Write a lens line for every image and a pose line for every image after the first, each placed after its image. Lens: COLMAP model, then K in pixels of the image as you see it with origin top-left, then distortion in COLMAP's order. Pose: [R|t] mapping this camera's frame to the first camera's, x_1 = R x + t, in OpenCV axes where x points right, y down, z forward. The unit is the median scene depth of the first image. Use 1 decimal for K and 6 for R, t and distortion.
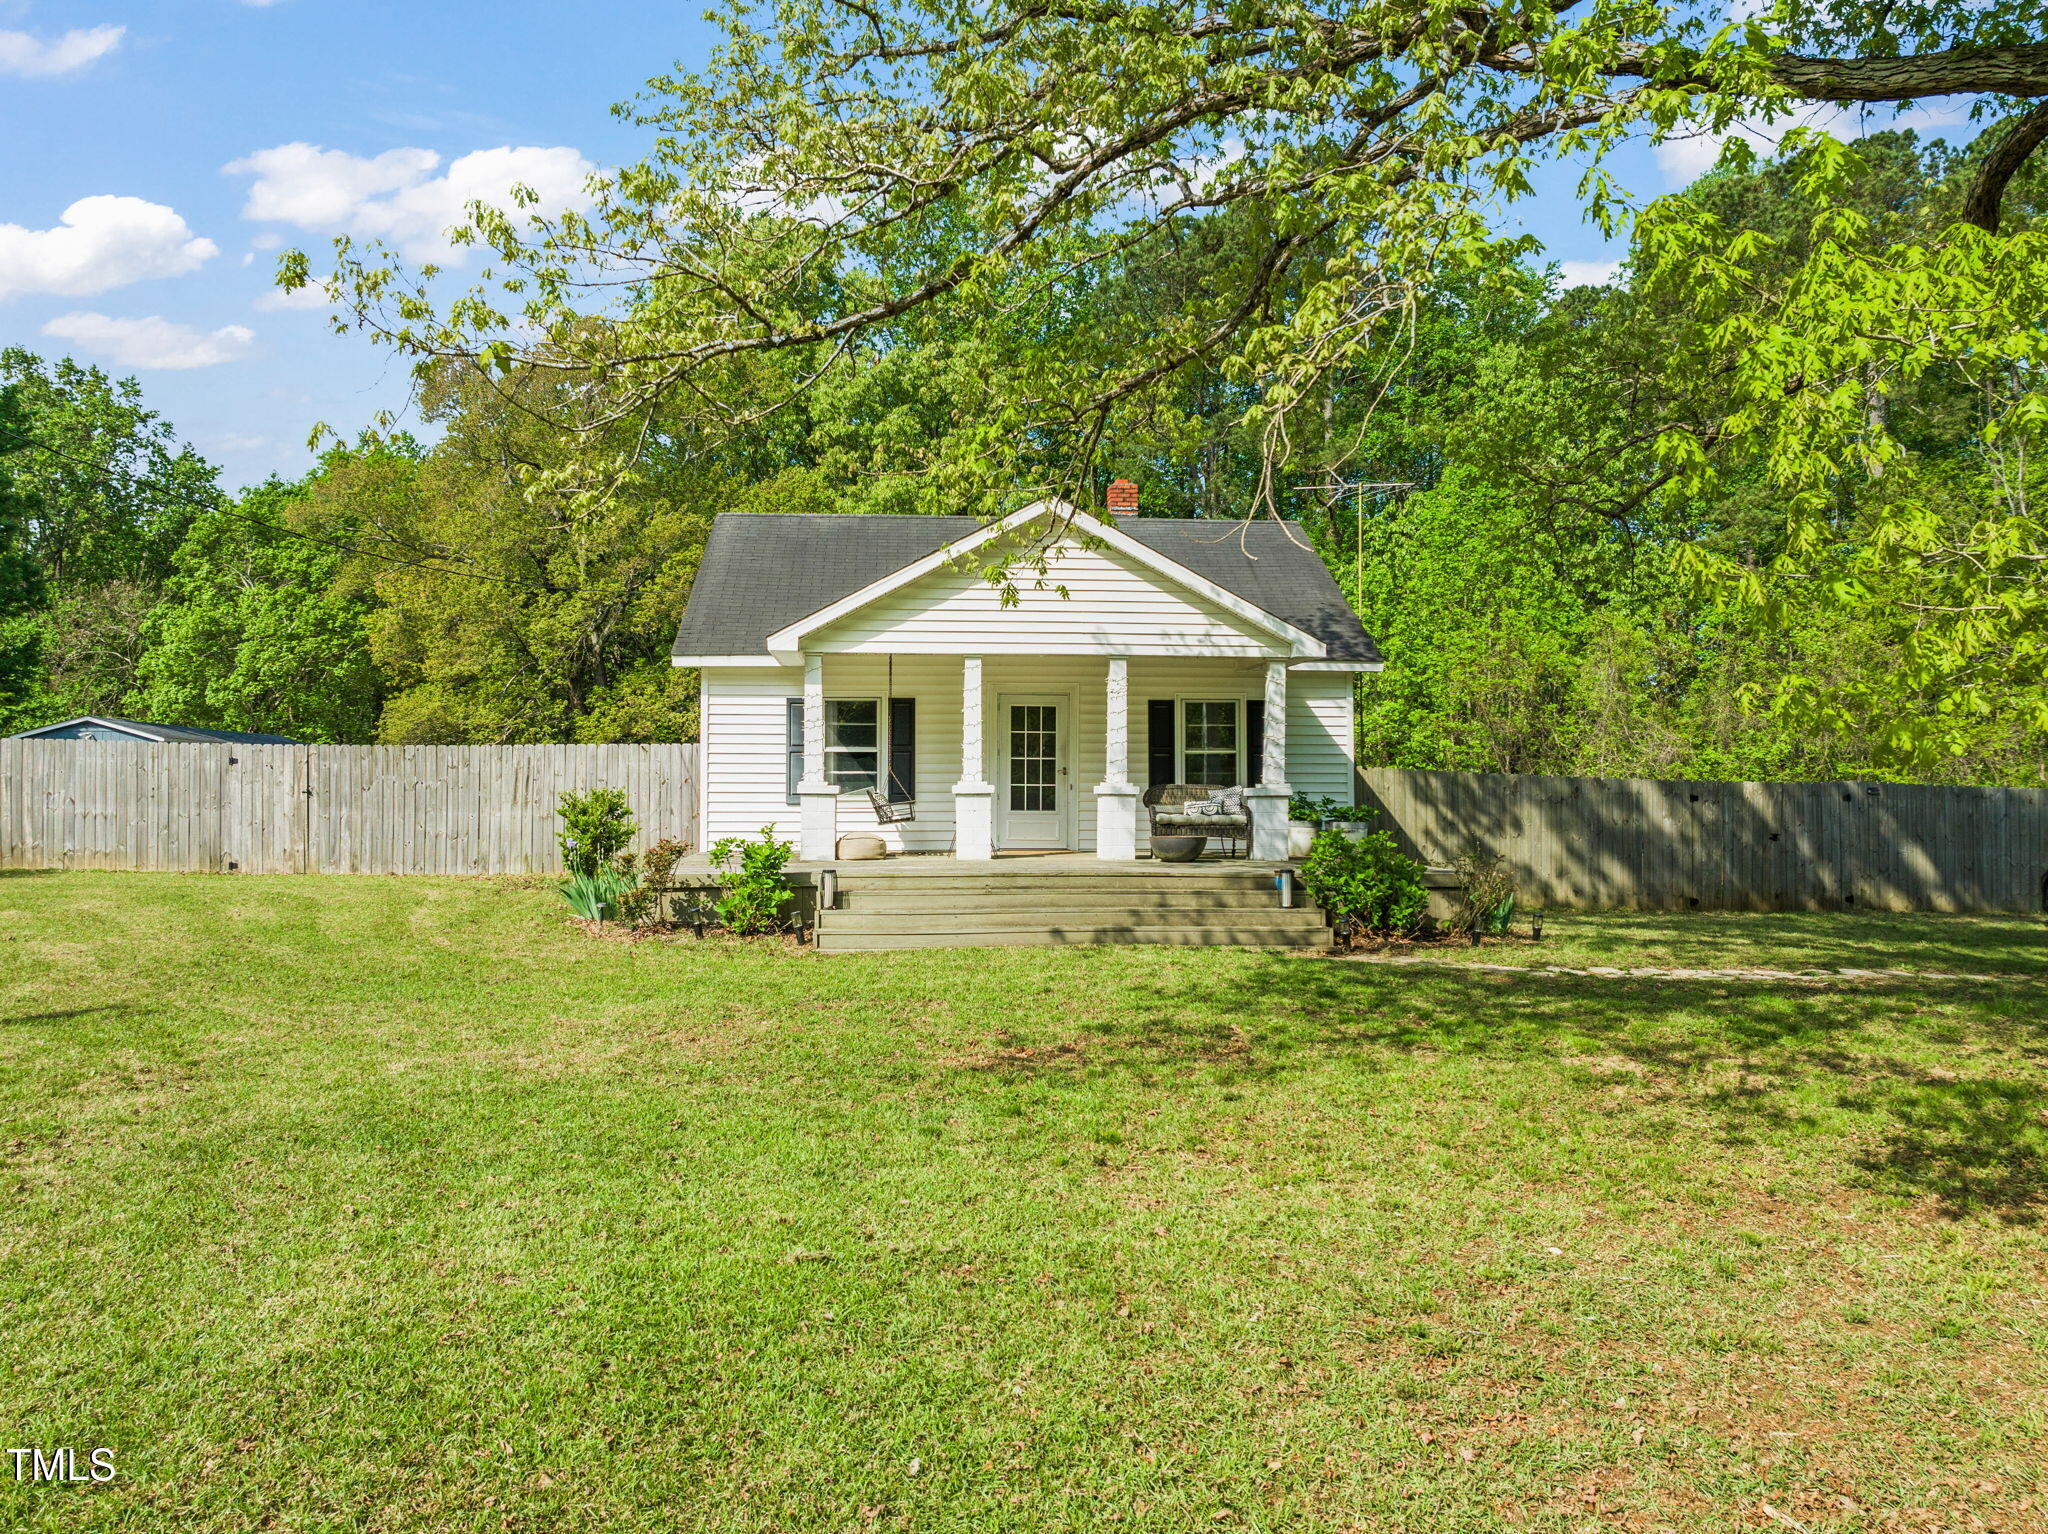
lens RADIAL K [[1542.6, 0, 1021.7], [0, 1542.6, 771.9], [0, 0, 1]] dist [-0.048282, 0.010340]
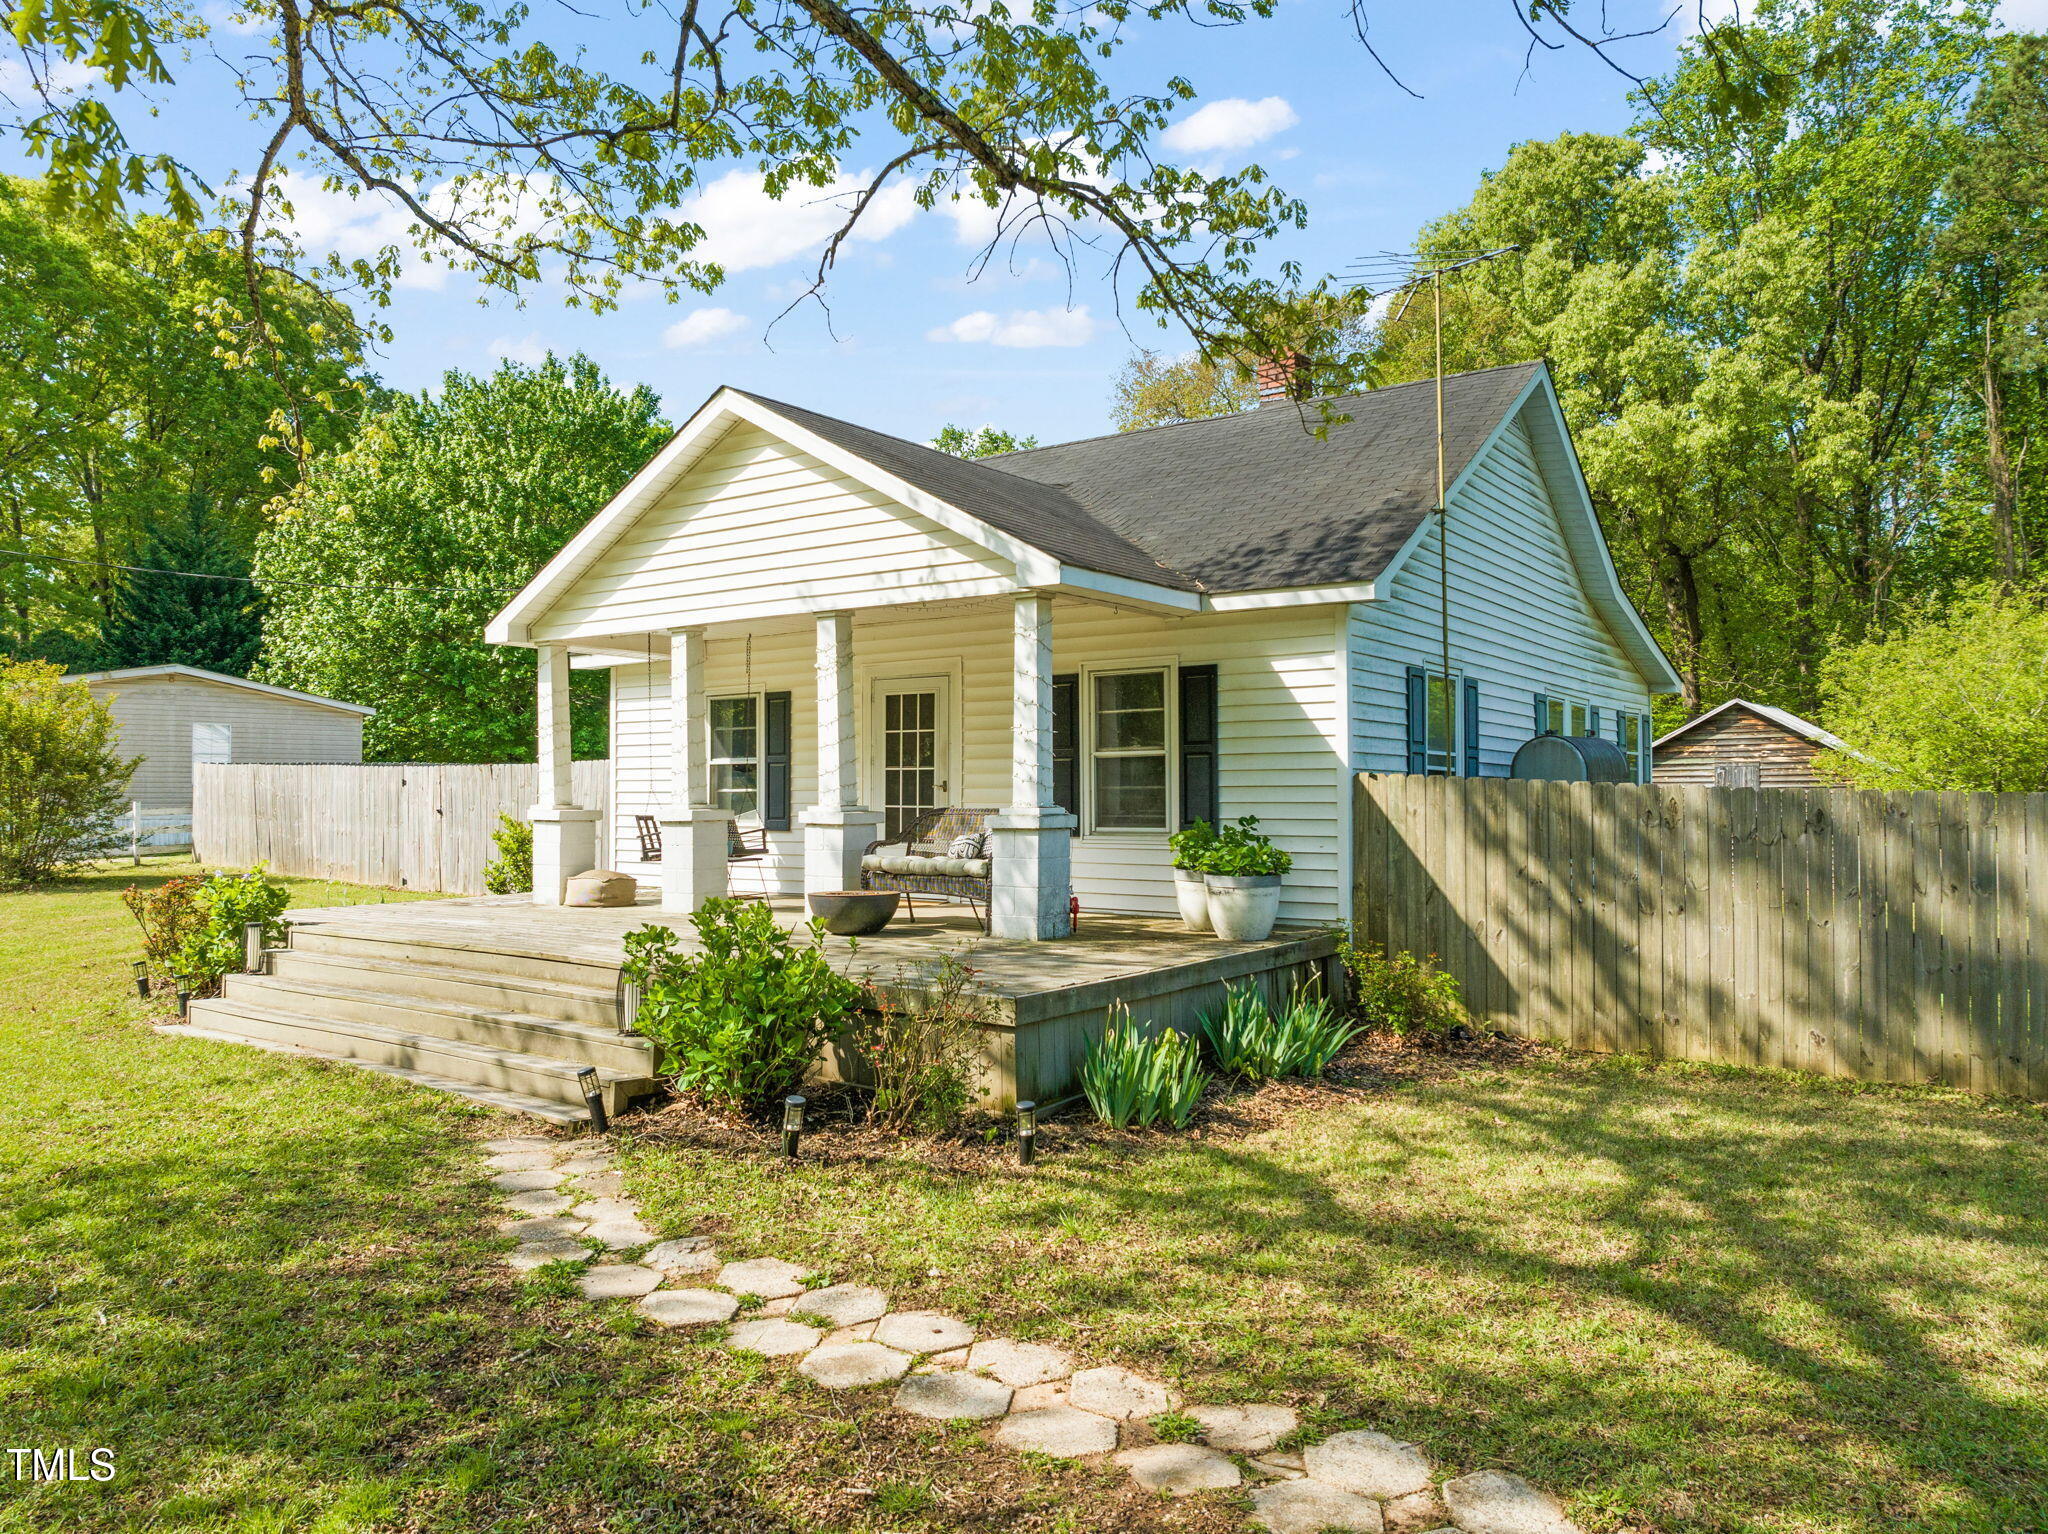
lens RADIAL K [[1542.6, 0, 1025.8], [0, 1542.6, 762.5], [0, 0, 1]] dist [-0.048282, 0.010340]
pose [[0.794455, -0.019441, -0.607011, 0.468830], [0.016870, 0.999808, -0.009942, -0.003716], [0.607088, -0.002342, 0.794631, 0.481540]]
